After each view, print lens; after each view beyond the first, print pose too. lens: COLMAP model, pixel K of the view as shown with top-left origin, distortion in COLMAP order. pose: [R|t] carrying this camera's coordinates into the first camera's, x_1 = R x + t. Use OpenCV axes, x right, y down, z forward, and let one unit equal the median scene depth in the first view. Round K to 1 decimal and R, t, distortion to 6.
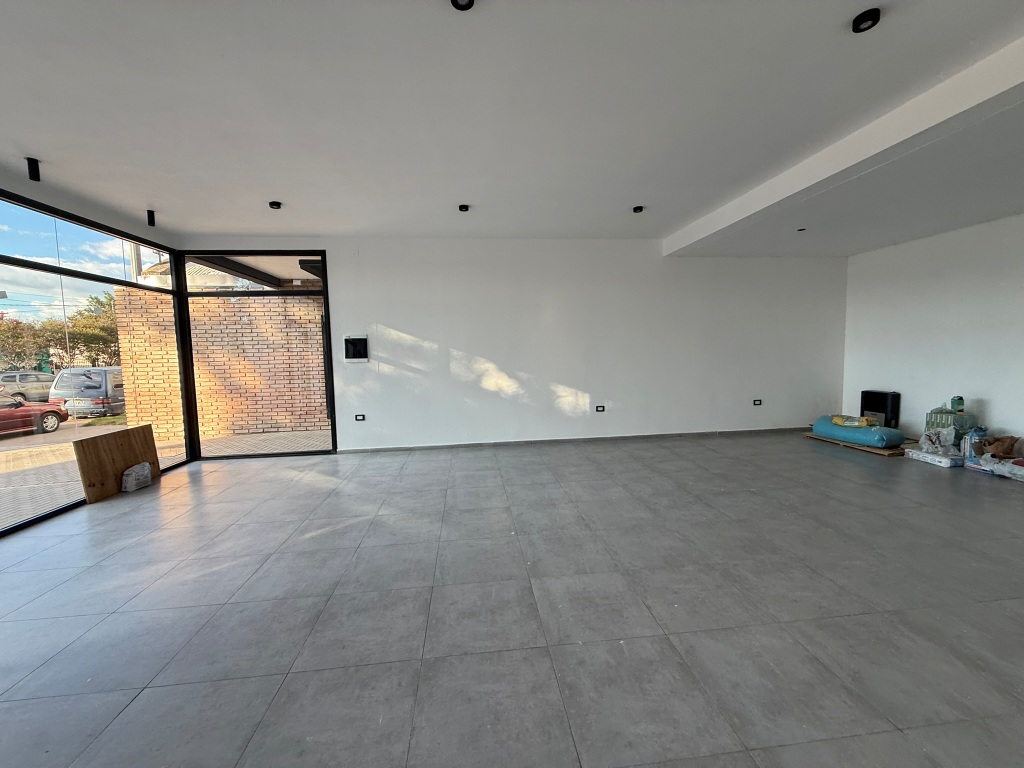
lens RADIAL K [[410.3, 0, 514.0], [0, 410.3, 375.4], [0, 0, 1]] dist [0.002161, 0.000390]
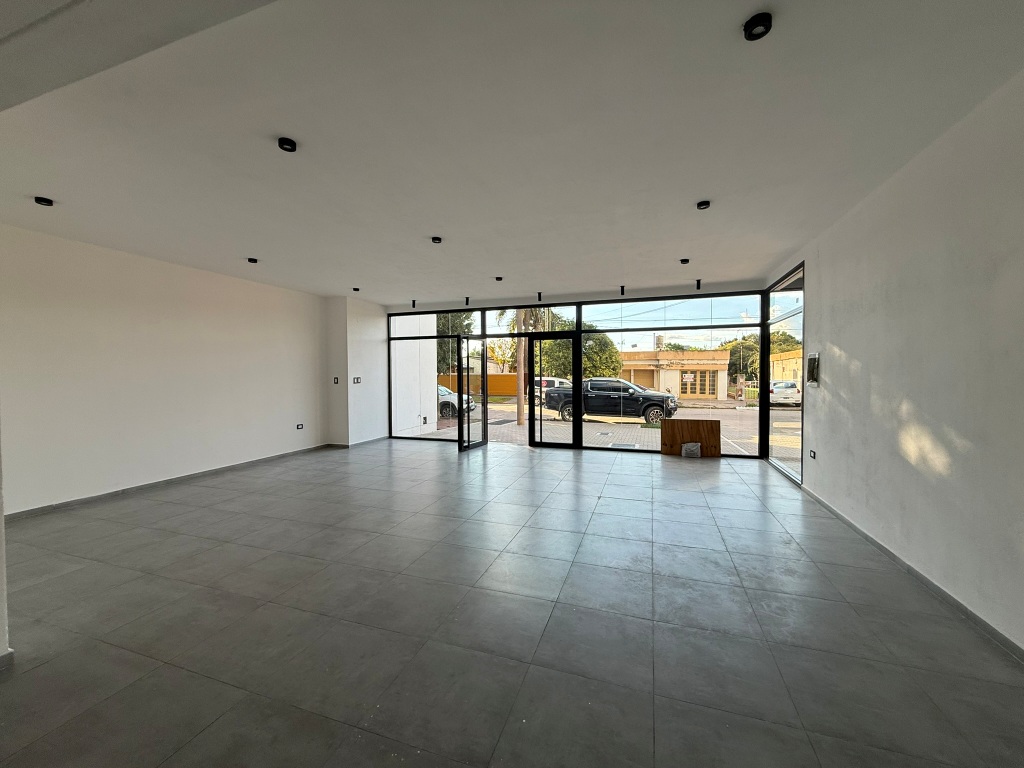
lens RADIAL K [[410.3, 0, 512.3], [0, 410.3, 383.4], [0, 0, 1]] dist [0.002161, 0.000390]
pose [[-0.432318, 0.045538, -0.900570, 0.863611], [-0.037035, 0.996985, 0.068191, -0.100030], [0.900960, 0.062833, -0.429328, 1.119013]]
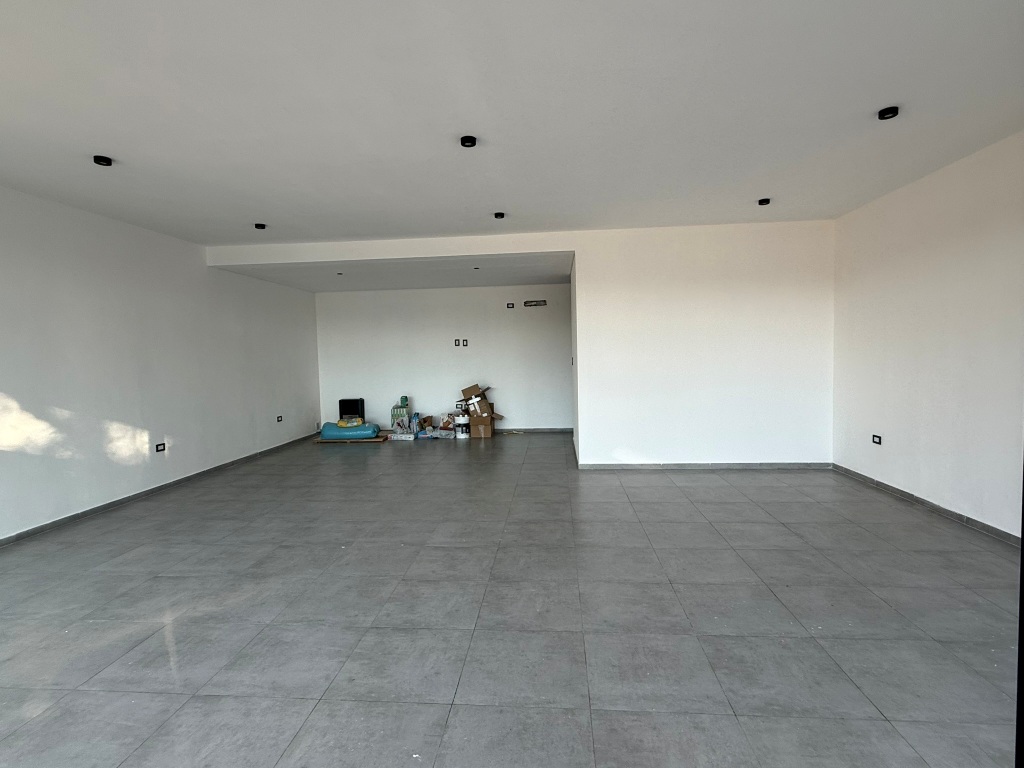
lens RADIAL K [[497.3, 0, 512.2], [0, 497.3, 387.8], [0, 0, 1]] dist [-0.002186, -0.000475]
pose [[0.196544, -0.048135, 0.979313, -0.858320], [0.077216, 0.996452, 0.033480, -0.016979], [-0.977450, 0.069038, 0.199563, 0.238525]]
